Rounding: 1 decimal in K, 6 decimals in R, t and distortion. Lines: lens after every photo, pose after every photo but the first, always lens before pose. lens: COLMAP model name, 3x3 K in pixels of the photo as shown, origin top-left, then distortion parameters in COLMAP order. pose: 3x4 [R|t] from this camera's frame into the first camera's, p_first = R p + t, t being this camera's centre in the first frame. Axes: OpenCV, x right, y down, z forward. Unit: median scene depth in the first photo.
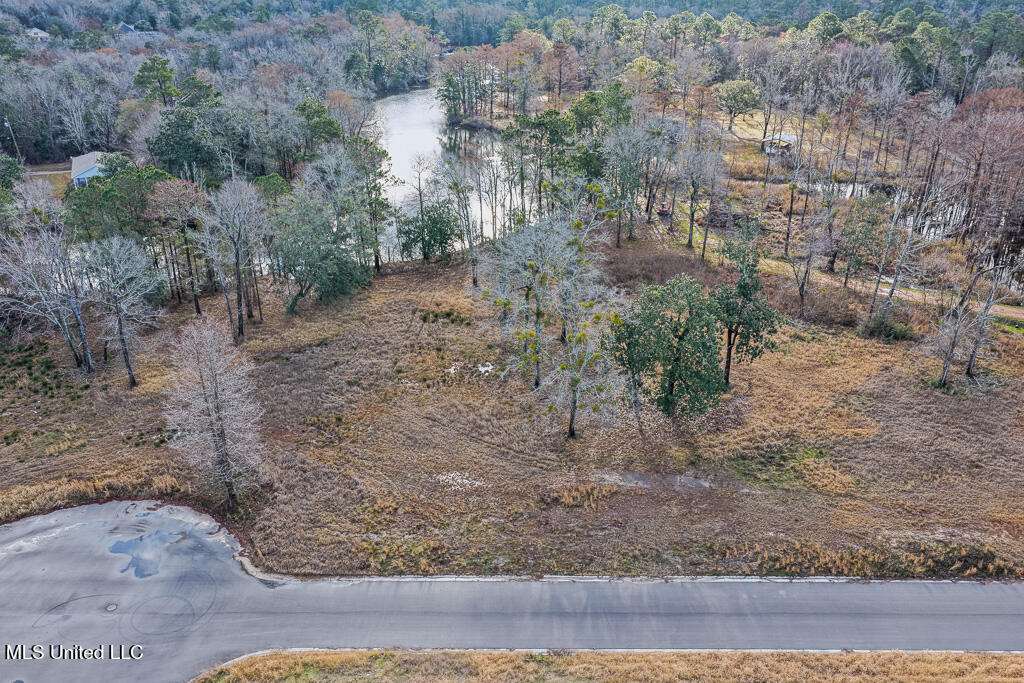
lens RADIAL K [[846.9, 0, 512.0], [0, 846.9, 341.5], [0, 0, 1]] dist [0.007635, 0.008472]
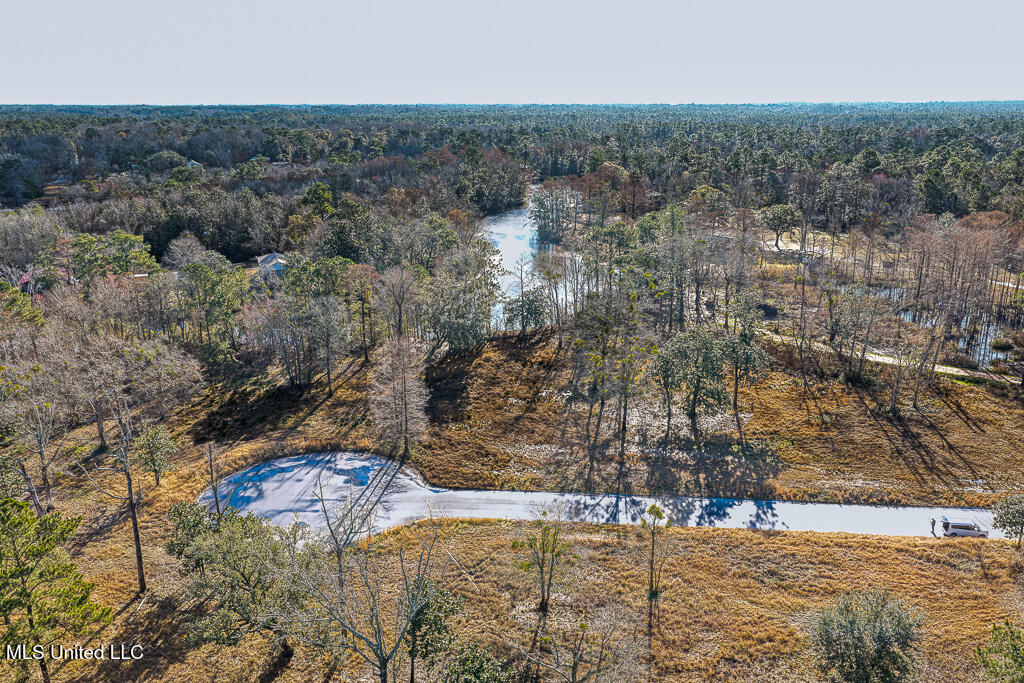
lens RADIAL K [[846.9, 0, 512.0], [0, 846.9, 341.5], [0, 0, 1]] dist [0.007635, 0.008472]
pose [[0.995253, 0.022579, -0.094662, 0.012596], [-0.035586, 0.989785, -0.138059, 0.188943], [0.090577, 0.140772, 0.985890, -0.568690]]
